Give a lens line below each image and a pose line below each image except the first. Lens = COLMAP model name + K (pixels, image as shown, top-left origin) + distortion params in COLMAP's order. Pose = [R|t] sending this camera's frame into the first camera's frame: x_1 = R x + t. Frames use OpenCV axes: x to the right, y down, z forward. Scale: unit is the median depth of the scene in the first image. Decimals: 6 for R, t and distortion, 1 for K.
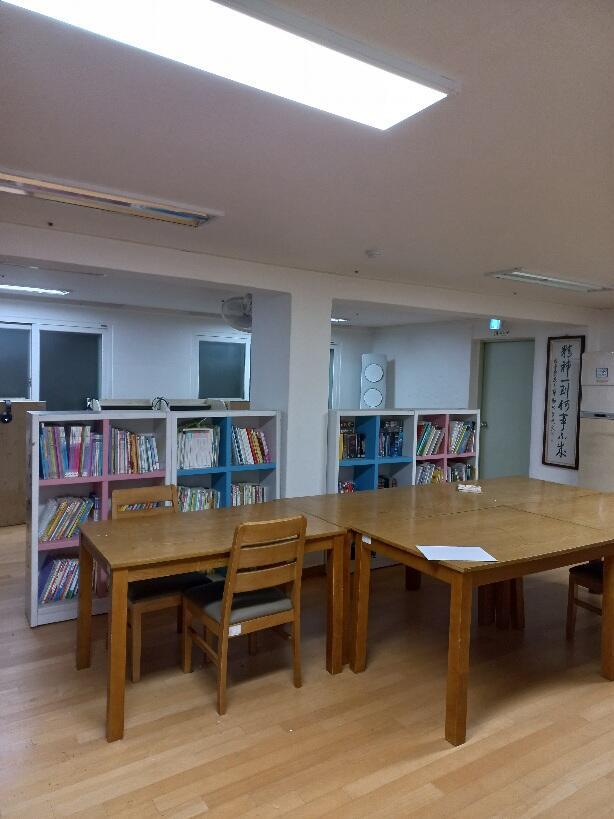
lens RADIAL K [[586.2, 0, 307.5], [0, 586.2, 406.6], [0, 0, 1]] dist [0.081609, 0.002013]
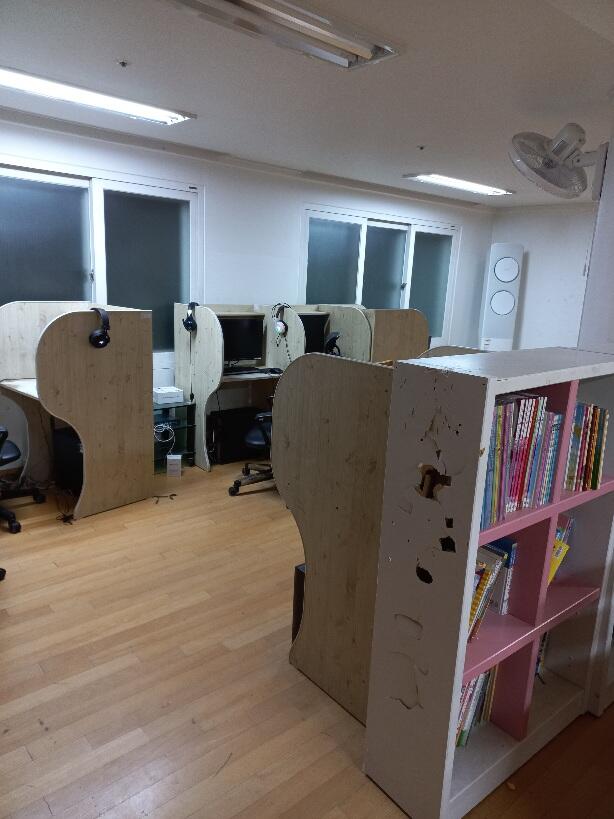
lens RADIAL K [[586.2, 0, 307.1], [0, 586.2, 411.5], [0, 0, 1]] dist [0.081609, 0.002013]
pose [[0.991408, -0.012444, 0.130215, -0.322671], [-0.011648, 0.983112, 0.182633, -0.017761], [-0.130289, -0.182580, 0.974520, 0.327136]]
